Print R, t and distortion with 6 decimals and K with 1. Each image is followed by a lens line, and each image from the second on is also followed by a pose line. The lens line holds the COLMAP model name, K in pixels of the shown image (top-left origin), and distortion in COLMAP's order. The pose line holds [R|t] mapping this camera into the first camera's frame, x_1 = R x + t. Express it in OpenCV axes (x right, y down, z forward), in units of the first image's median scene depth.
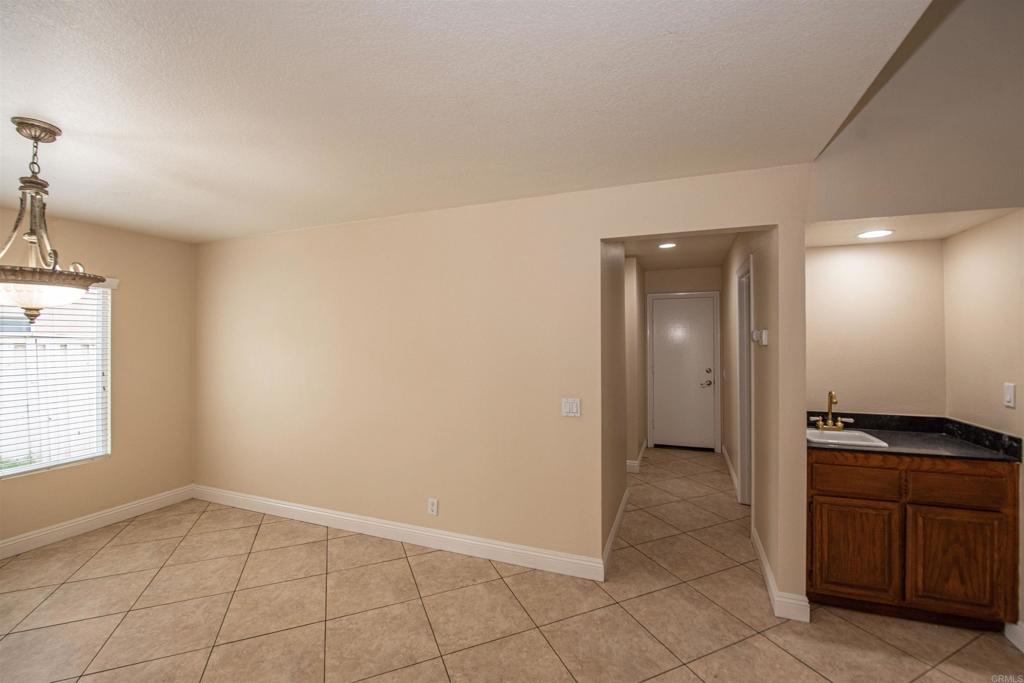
lens RADIAL K [[433.2, 0, 508.4], [0, 433.2, 335.4], [0, 0, 1]] dist [-0.019182, -0.000458]
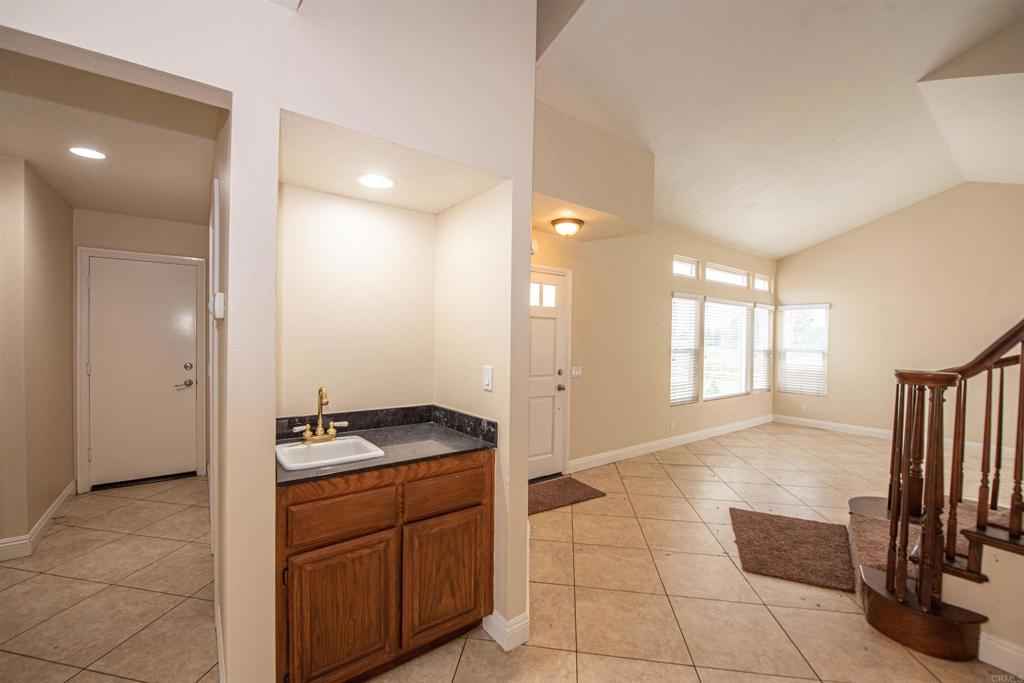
lens RADIAL K [[420.9, 0, 508.9], [0, 420.9, 345.7], [0, 0, 1]] dist [-0.019042, -0.000429]
pose [[0.525625, -0.005169, 0.850700, 0.363821], [-0.025714, 0.999428, 0.021960, 0.042127], [-0.850327, -0.033417, 0.525192, 0.414489]]
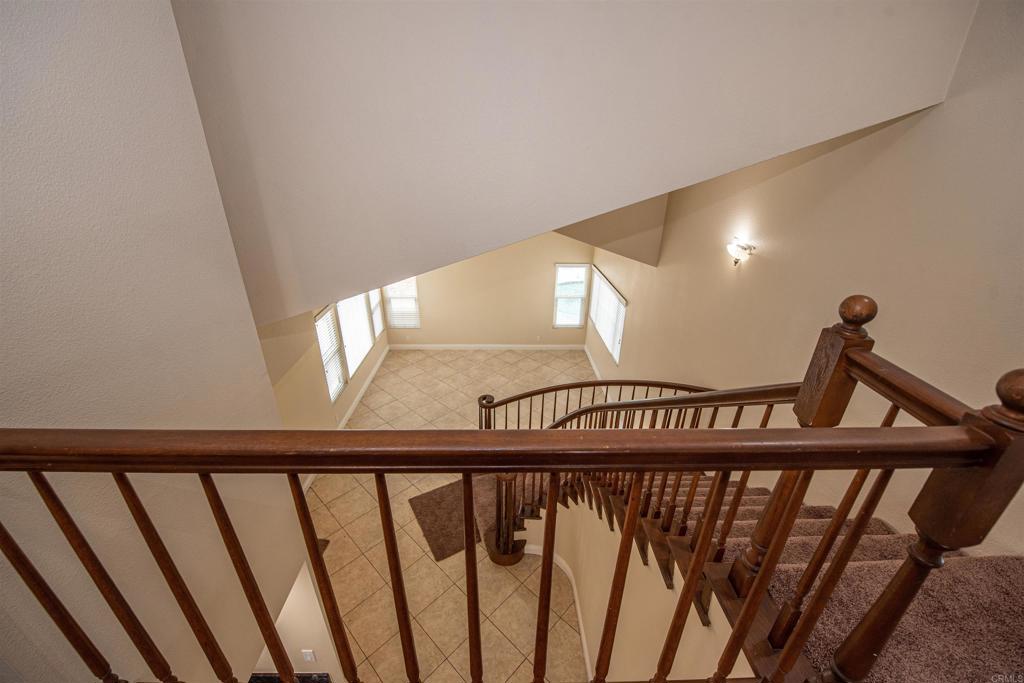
lens RADIAL K [[393.8, 0, 512.0], [0, 393.8, 341.5], [0, 0, 1]] dist [-0.018996, -0.000104]
pose [[-0.389579, -0.383905, 0.837165, 0.302612], [-0.031032, 0.913936, 0.404669, -1.104760], [-0.920470, 0.131672, -0.367964, 0.666310]]
